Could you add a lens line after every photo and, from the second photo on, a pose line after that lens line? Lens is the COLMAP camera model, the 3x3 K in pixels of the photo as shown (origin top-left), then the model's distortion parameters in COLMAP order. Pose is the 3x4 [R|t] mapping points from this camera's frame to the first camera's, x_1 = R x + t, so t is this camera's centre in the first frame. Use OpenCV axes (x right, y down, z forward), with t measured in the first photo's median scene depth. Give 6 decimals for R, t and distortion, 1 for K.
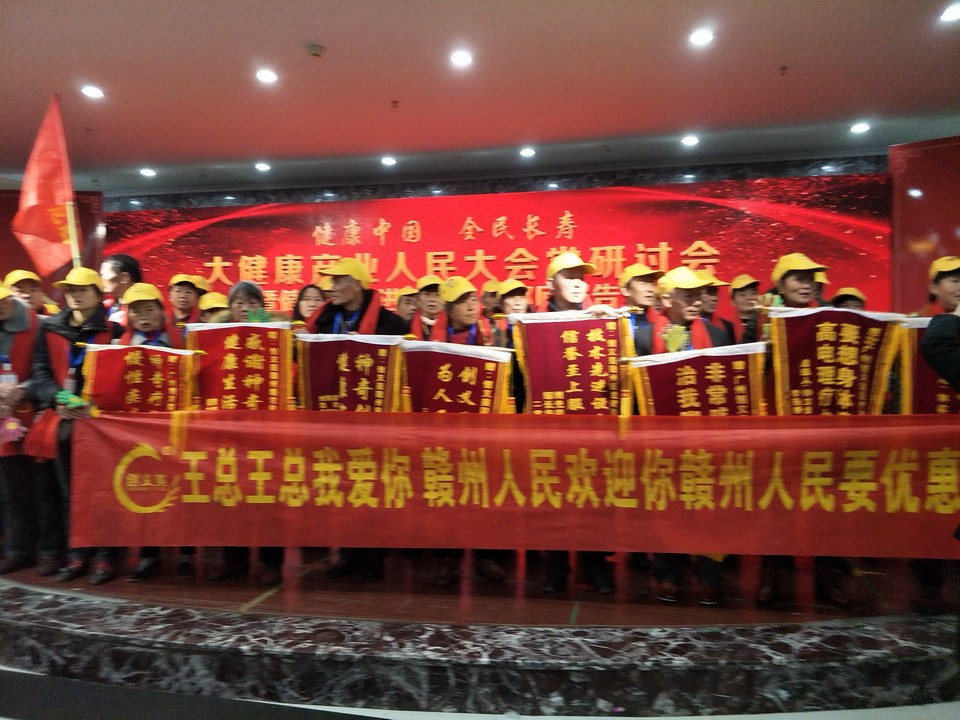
lens RADIAL K [[764.0, 0, 465.3], [0, 764.0, 368.9], [0, 0, 1]] dist [0.062822, -0.081525]
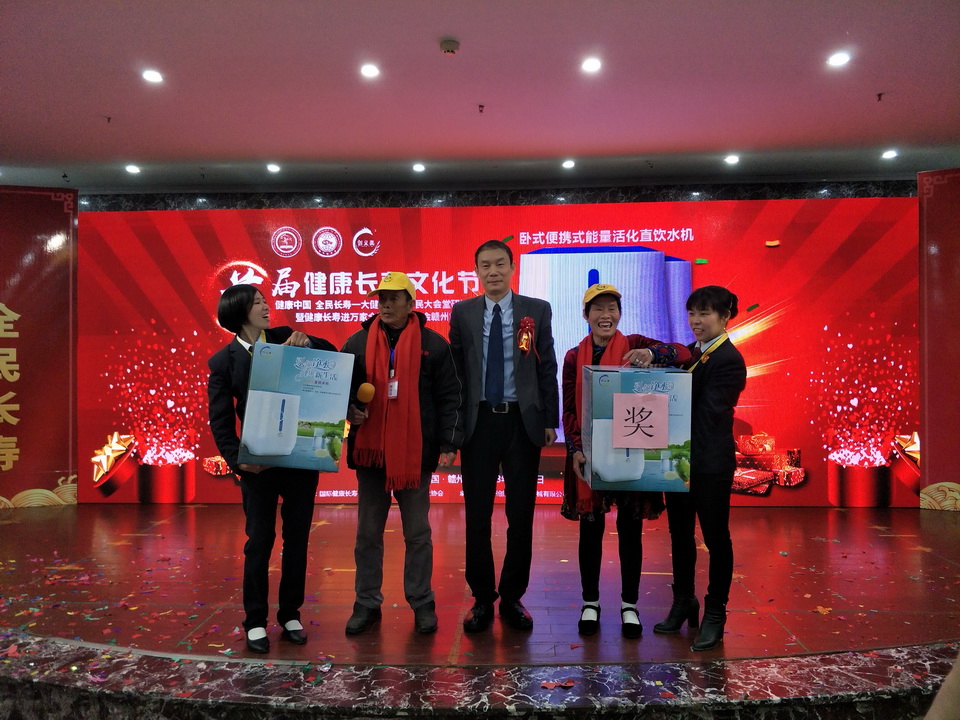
lens RADIAL K [[776.4, 0, 483.6], [0, 776.4, 358.2], [0, 0, 1]] dist [0.053000, -0.066037]
pose [[0.981022, -0.006448, 0.193788, -0.252060], [0.012397, 0.999488, -0.029505, -0.006580], [-0.193498, 0.031348, 0.980600, 0.058190]]
